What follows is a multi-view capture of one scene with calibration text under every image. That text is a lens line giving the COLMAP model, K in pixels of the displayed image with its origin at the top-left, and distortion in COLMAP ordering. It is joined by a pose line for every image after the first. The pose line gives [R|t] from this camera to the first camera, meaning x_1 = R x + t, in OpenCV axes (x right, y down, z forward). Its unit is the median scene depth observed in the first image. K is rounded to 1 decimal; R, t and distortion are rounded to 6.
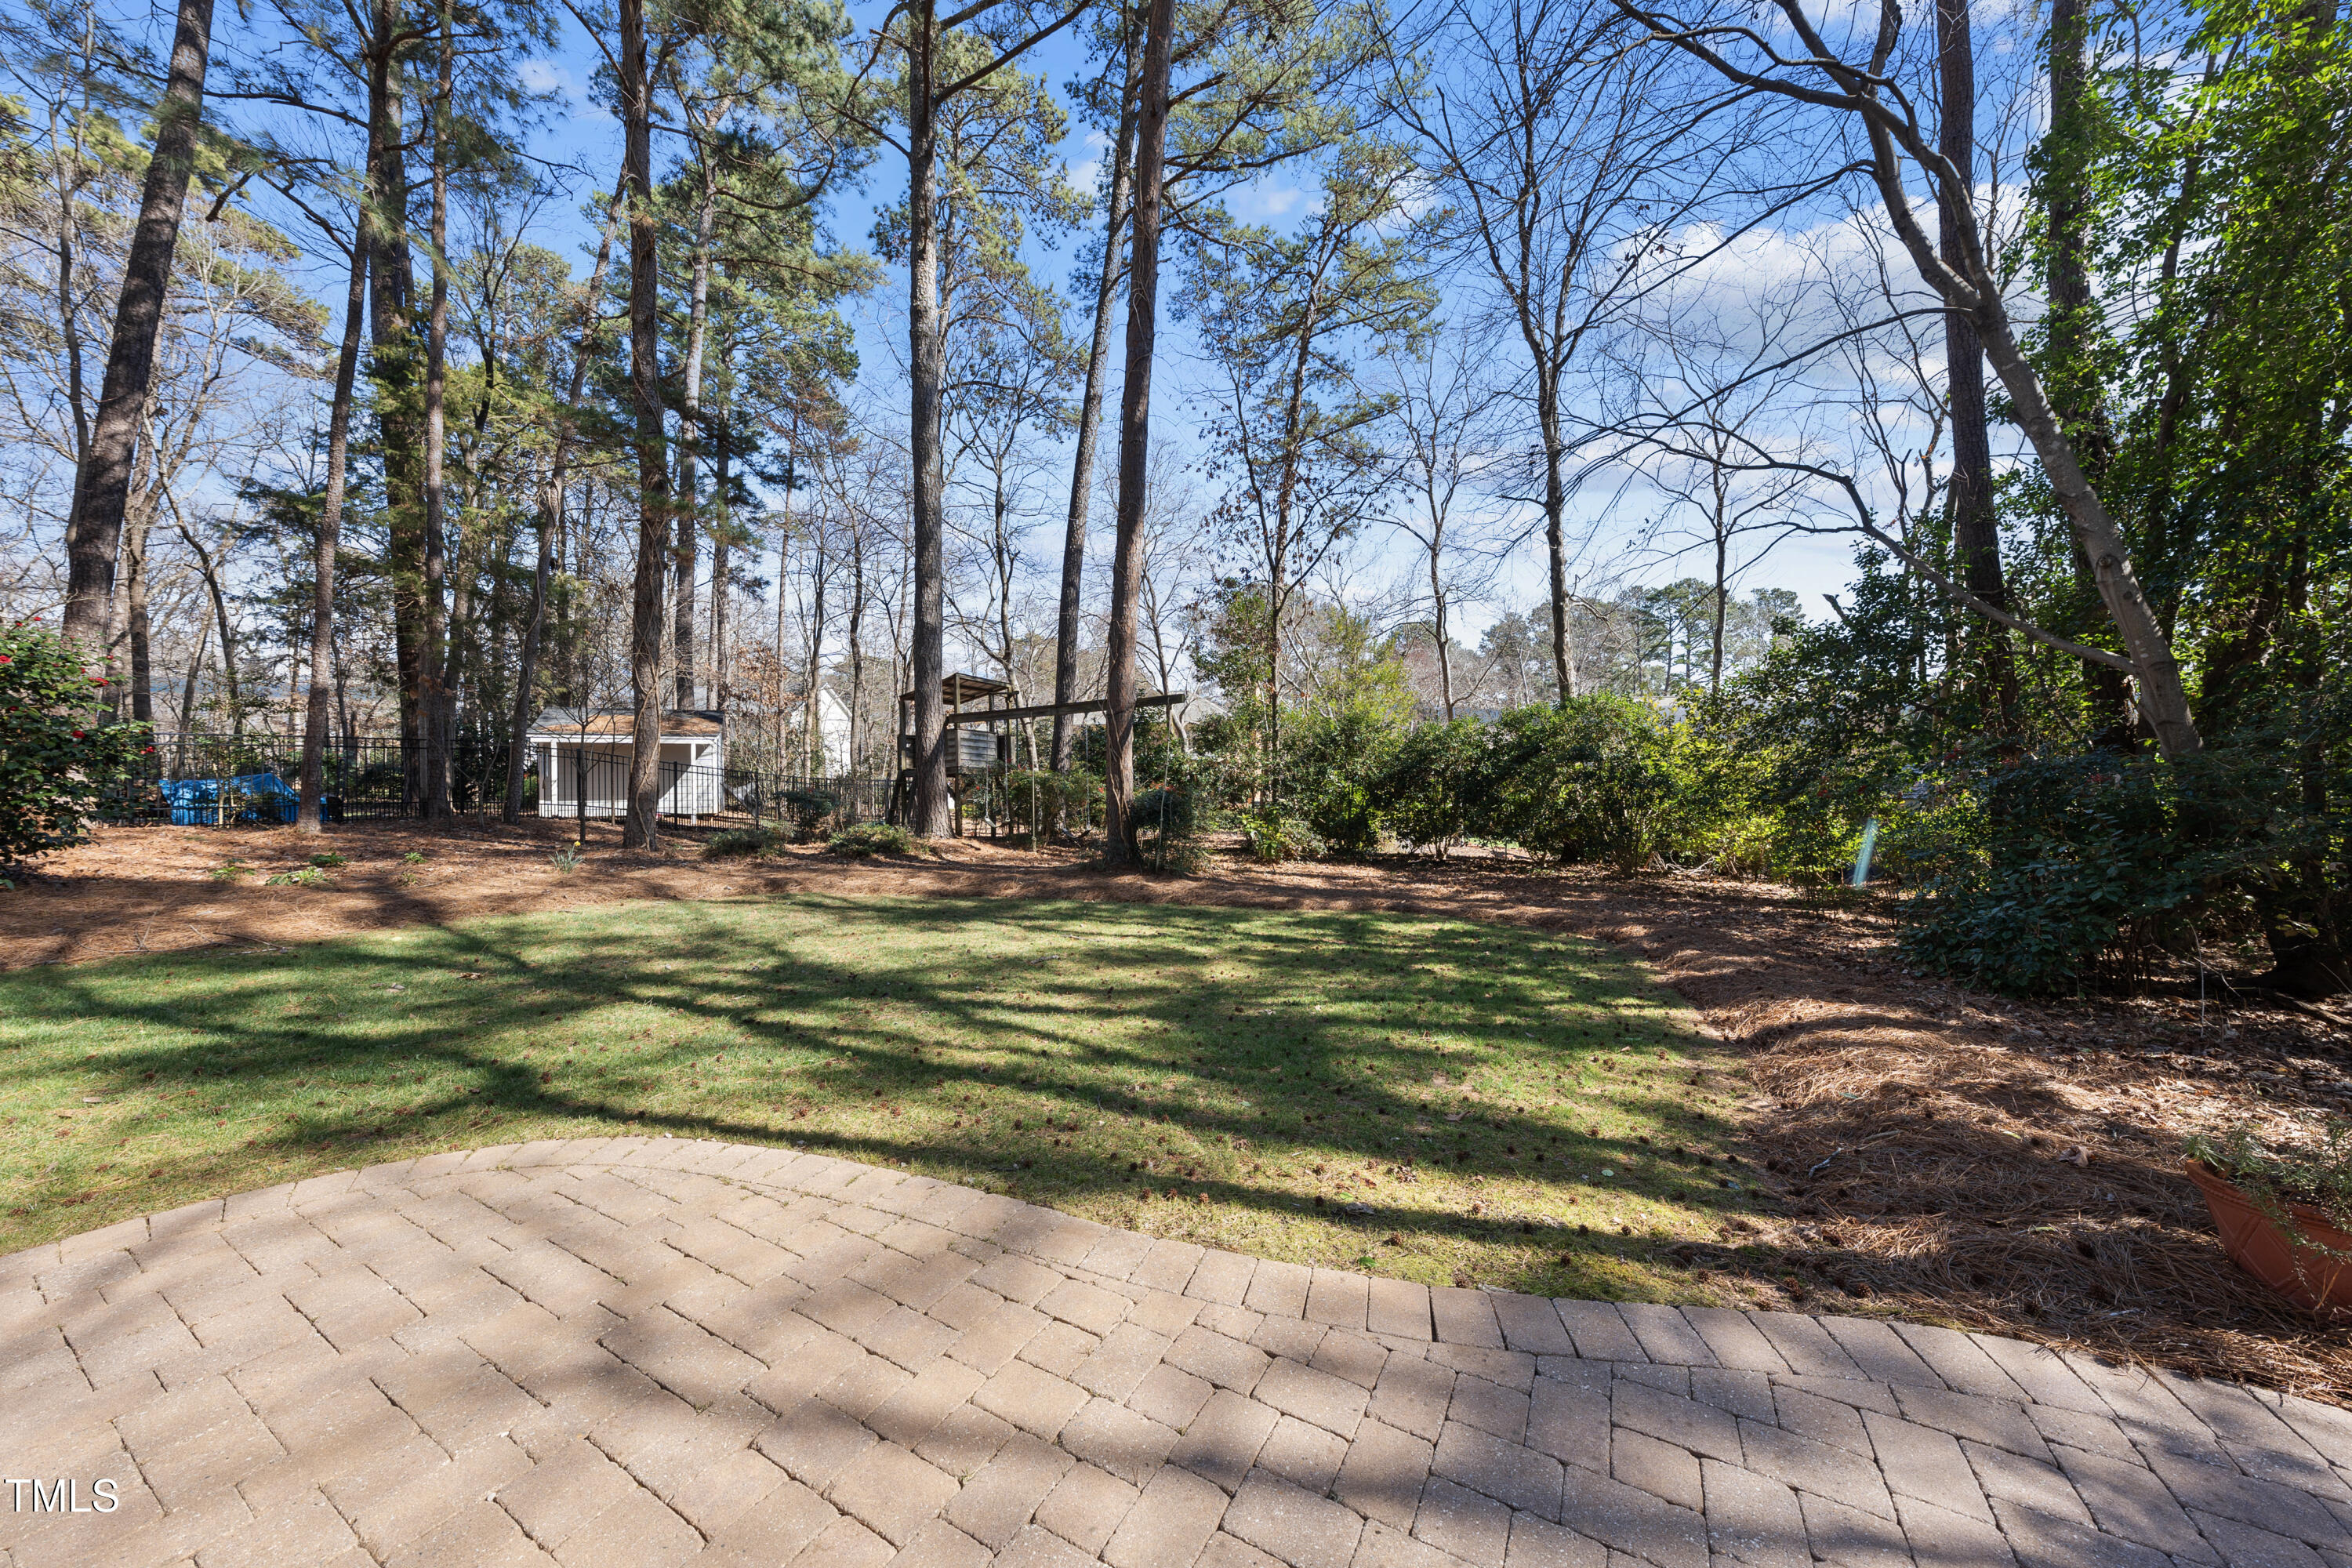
lens RADIAL K [[795.0, 0, 1177.5], [0, 795.0, 780.8], [0, 0, 1]] dist [0.000071, -0.000644]
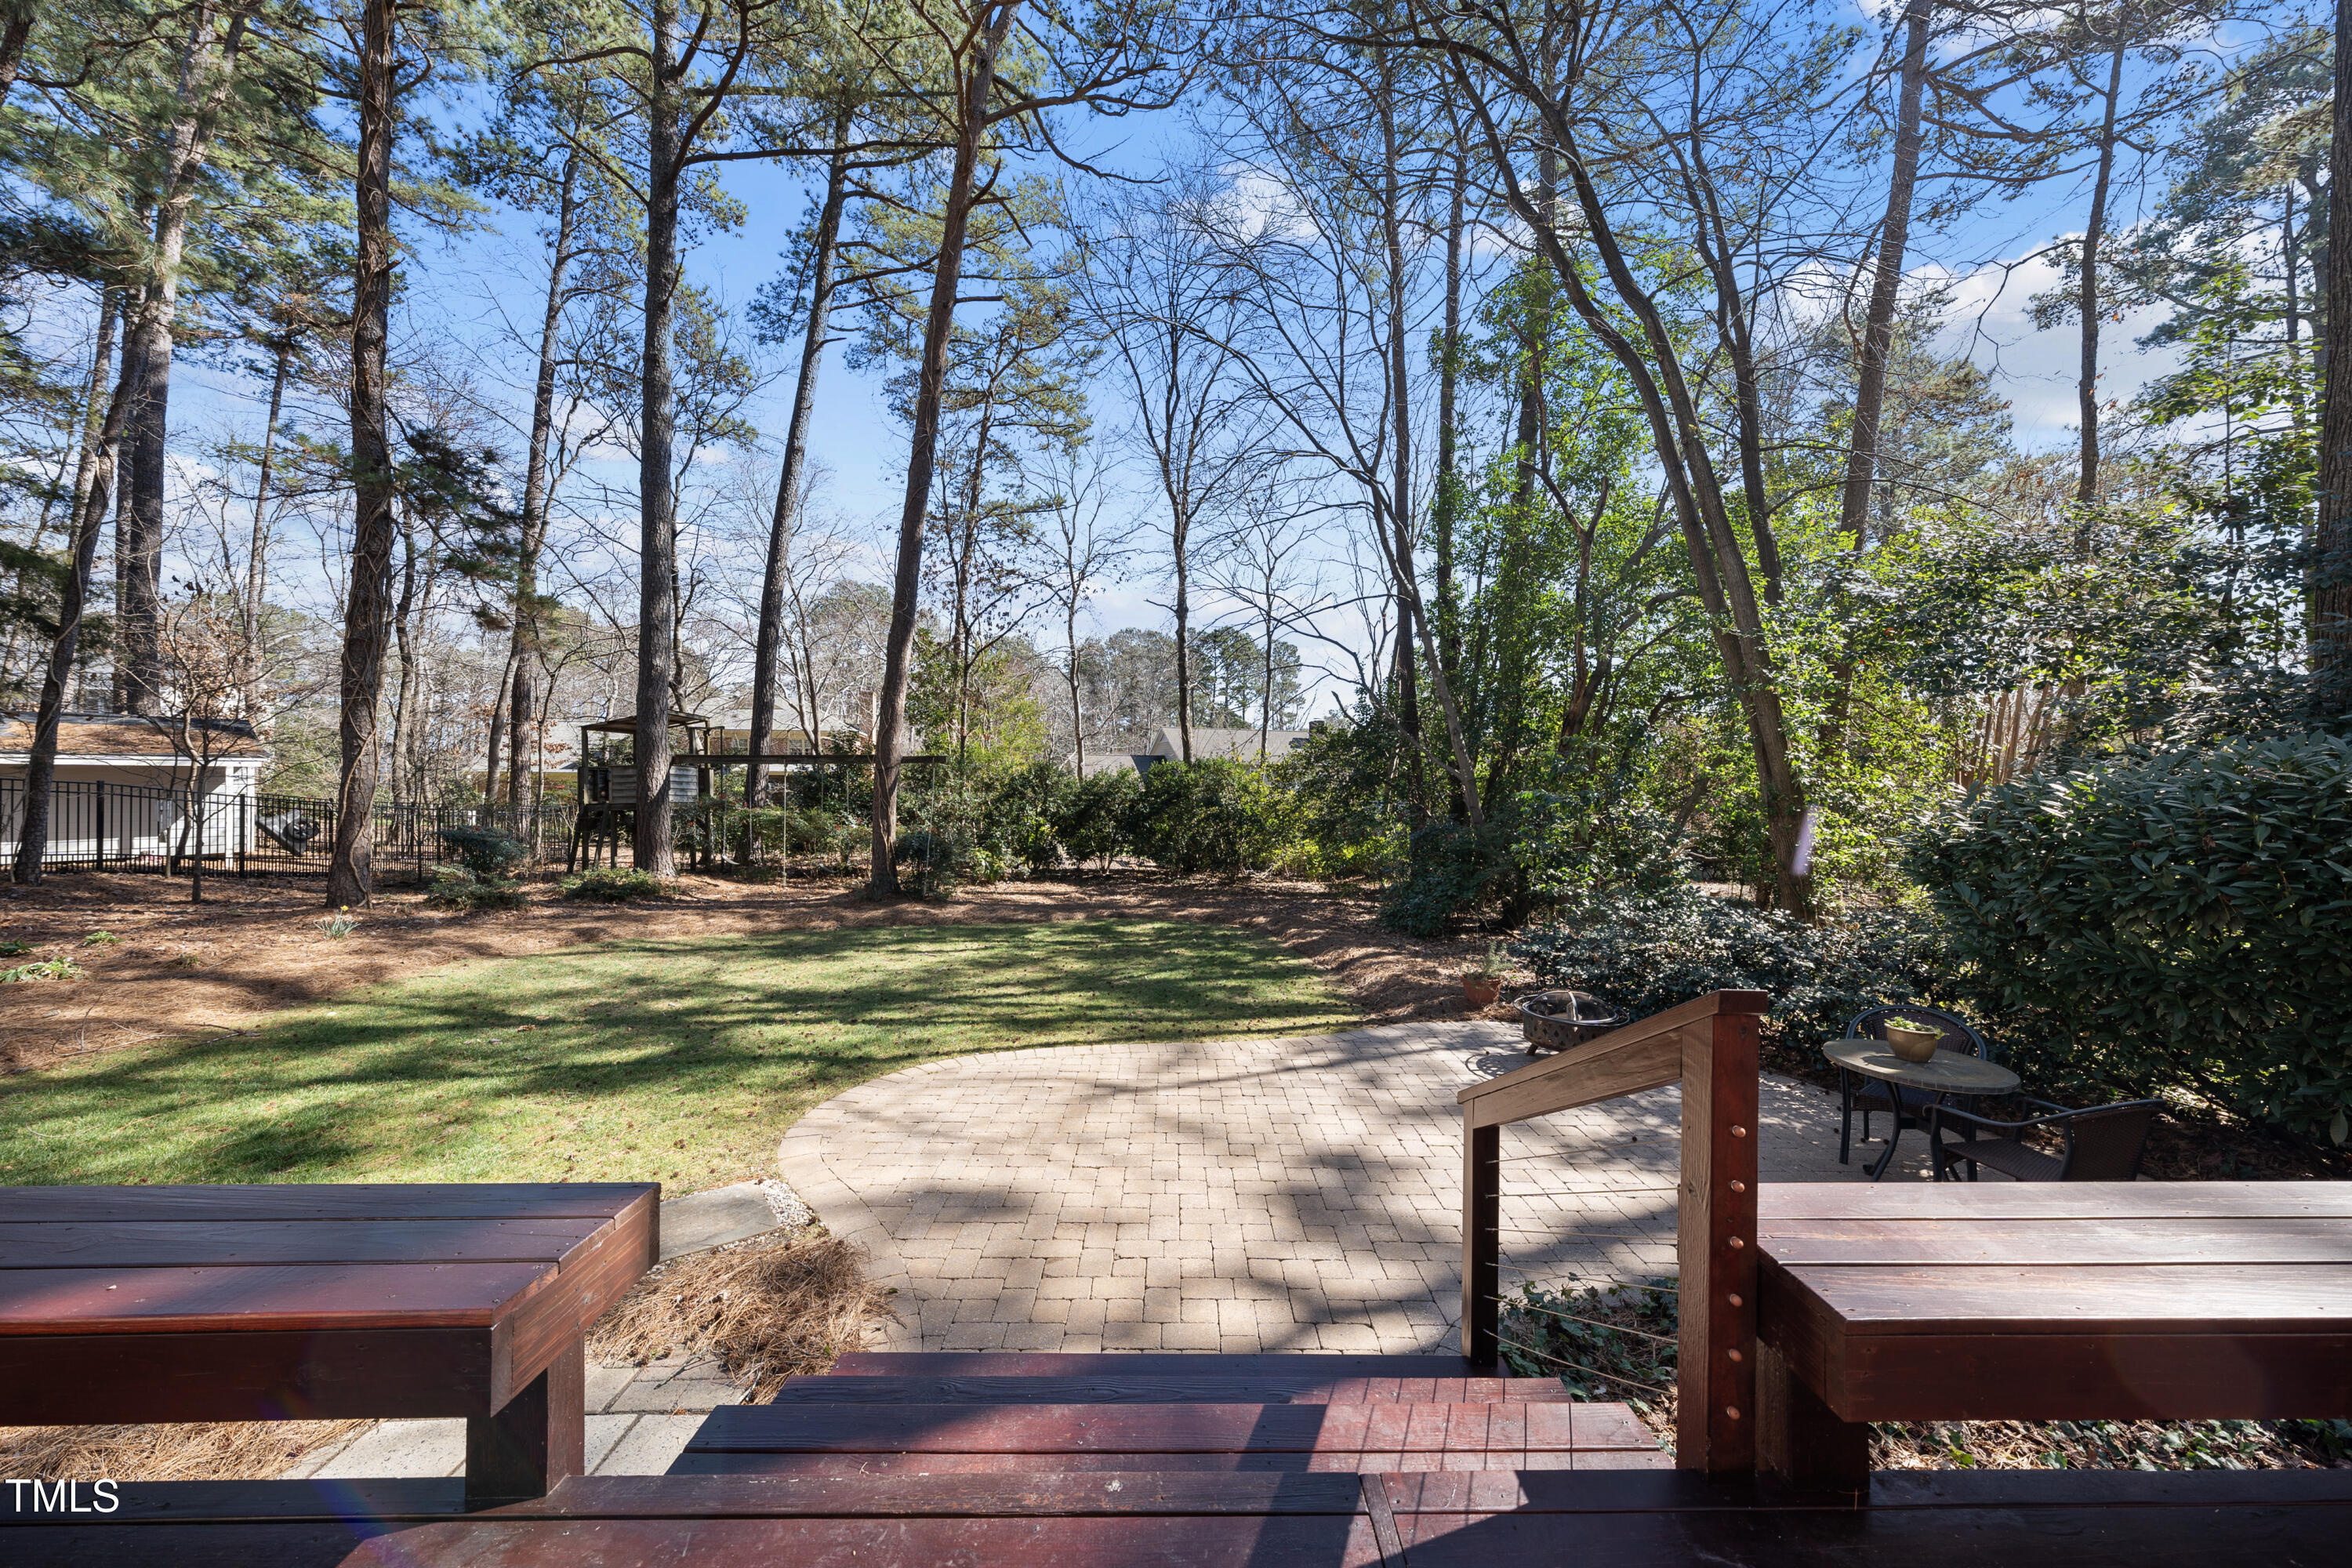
lens RADIAL K [[795.0, 0, 1177.5], [0, 795.0, 782.4], [0, 0, 1]] dist [0.000071, -0.000644]
pose [[0.866076, 0.012079, 0.499766, -0.257343], [-0.013855, 0.999904, -0.000157, -0.061350], [-0.499720, -0.006789, 0.866161, -0.228336]]
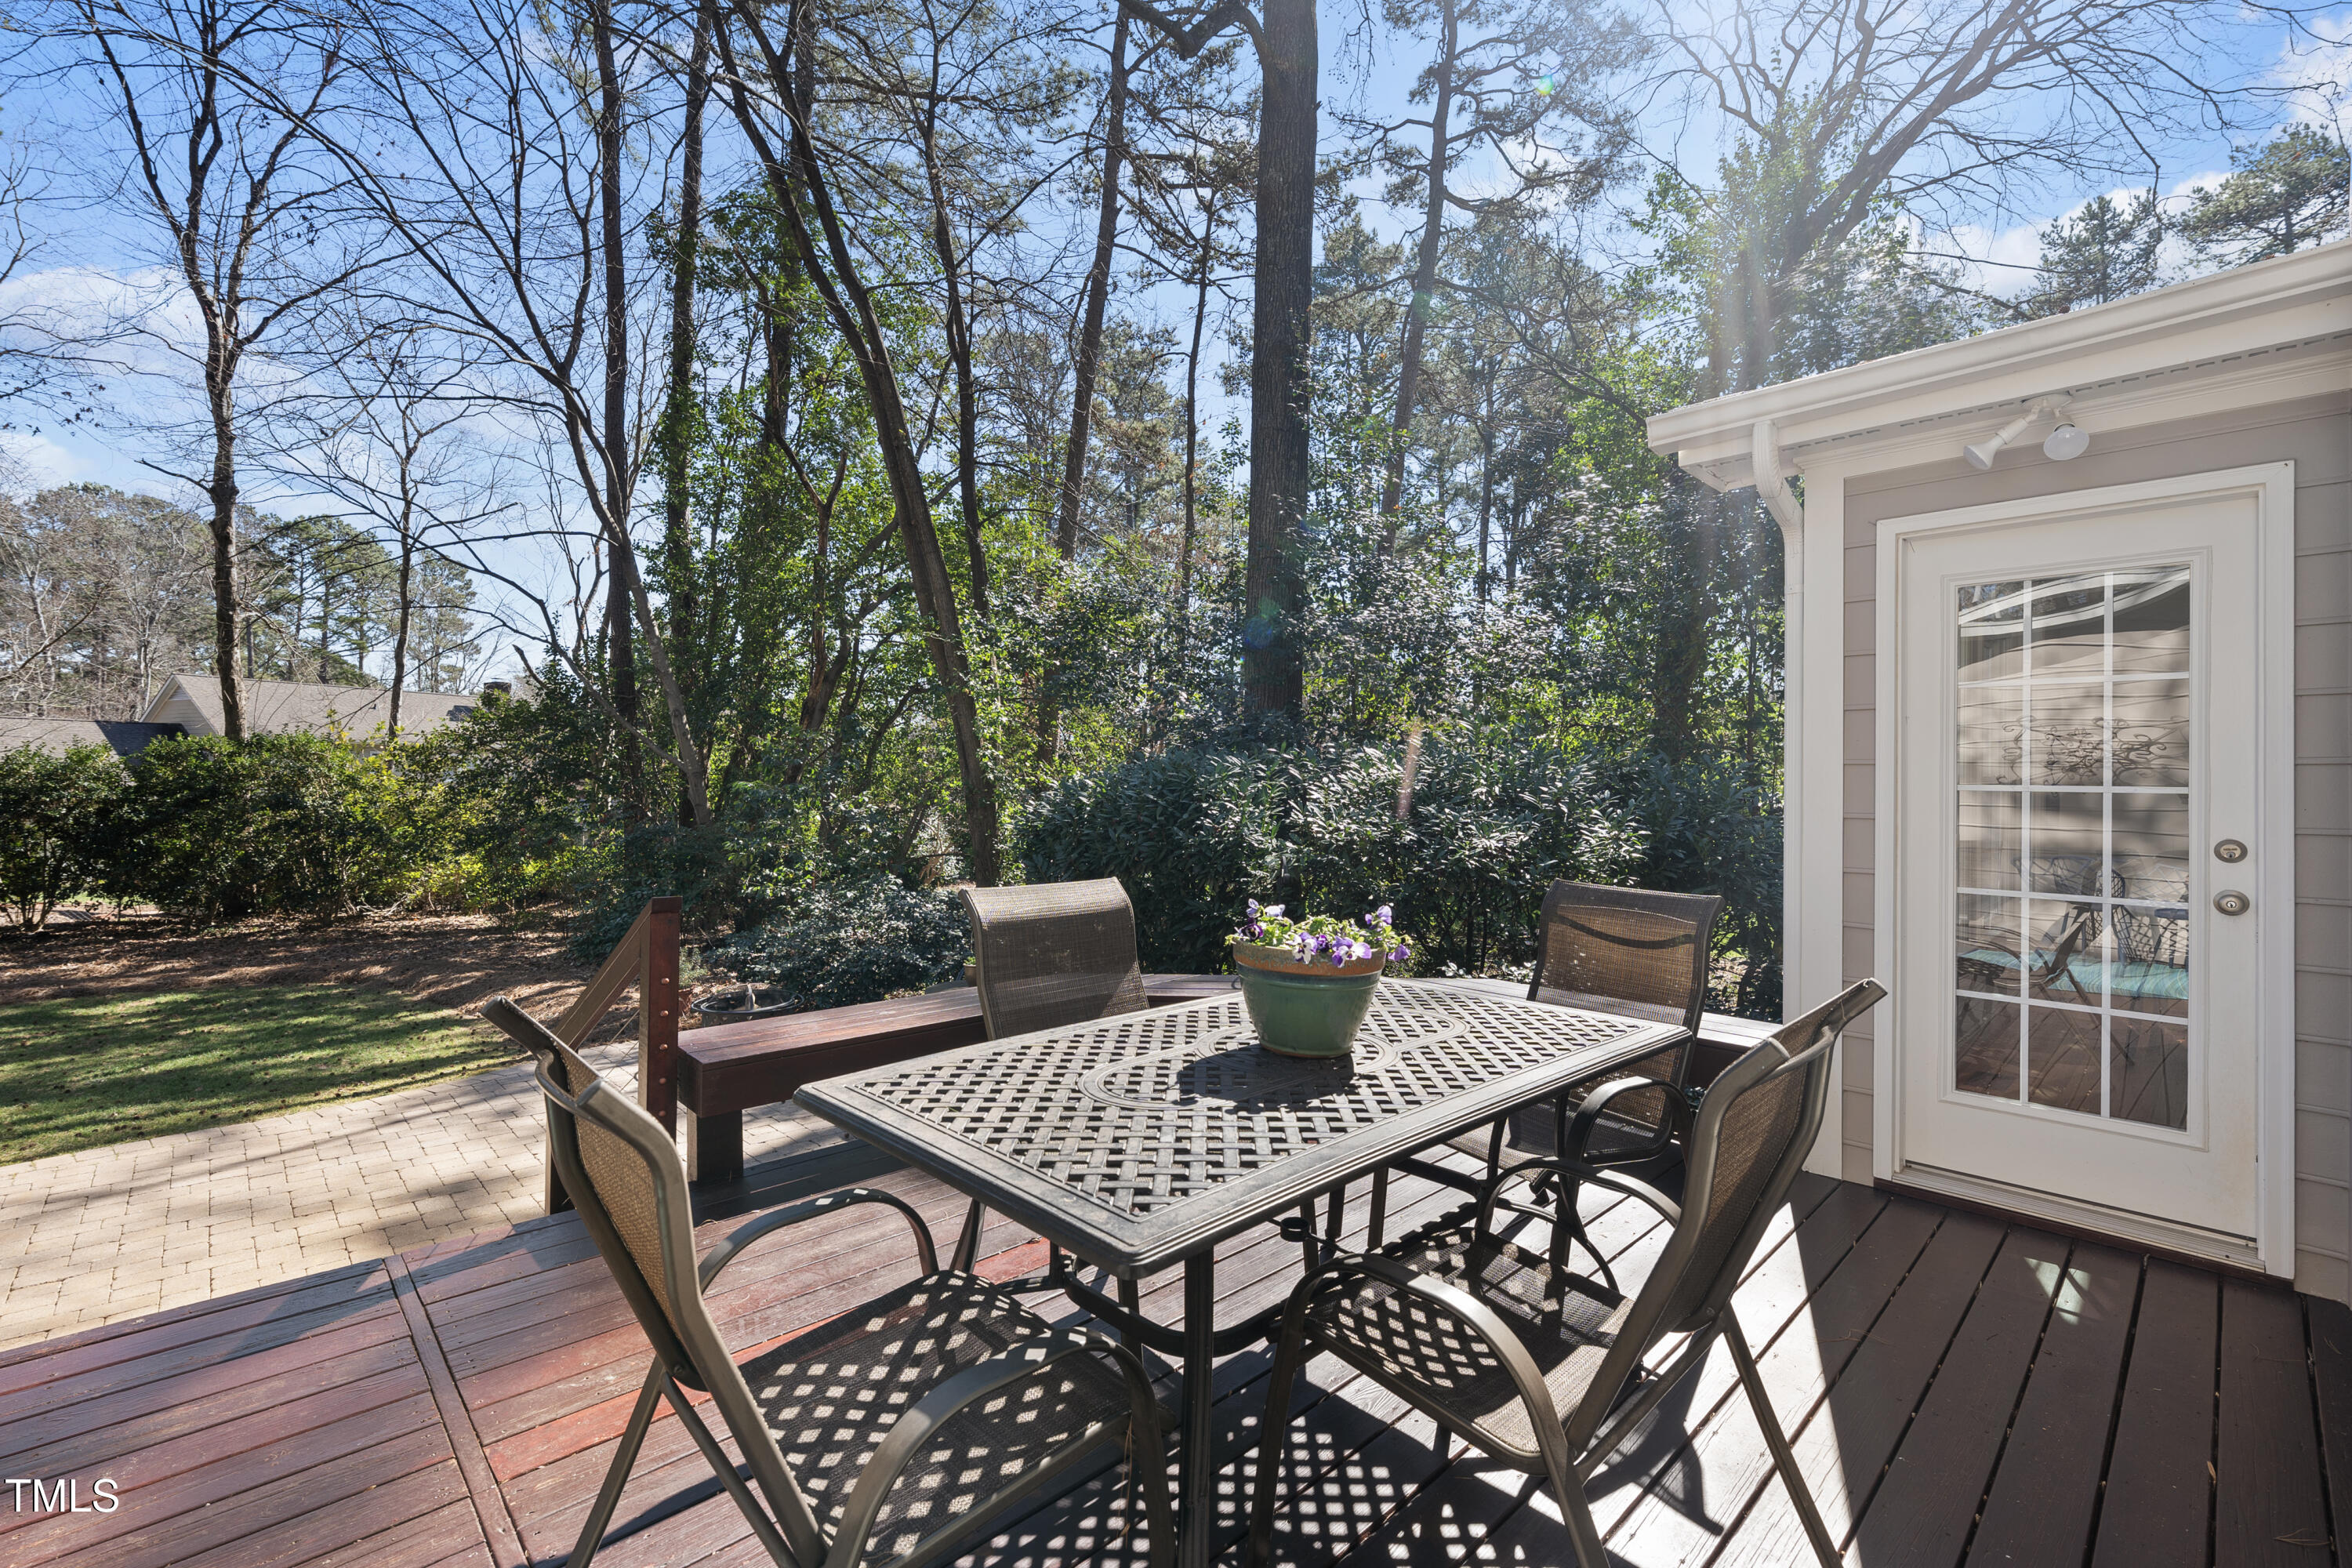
lens RADIAL K [[1026.8, 0, 1180.5], [0, 1026.8, 776.6], [0, 0, 1]] dist [0.004550, -0.000024]
pose [[0.288581, 0.016159, 0.957319, -0.326366], [-0.017907, 0.999774, -0.011478, -0.061736], [-0.957288, -0.013830, 0.288806, -0.347286]]
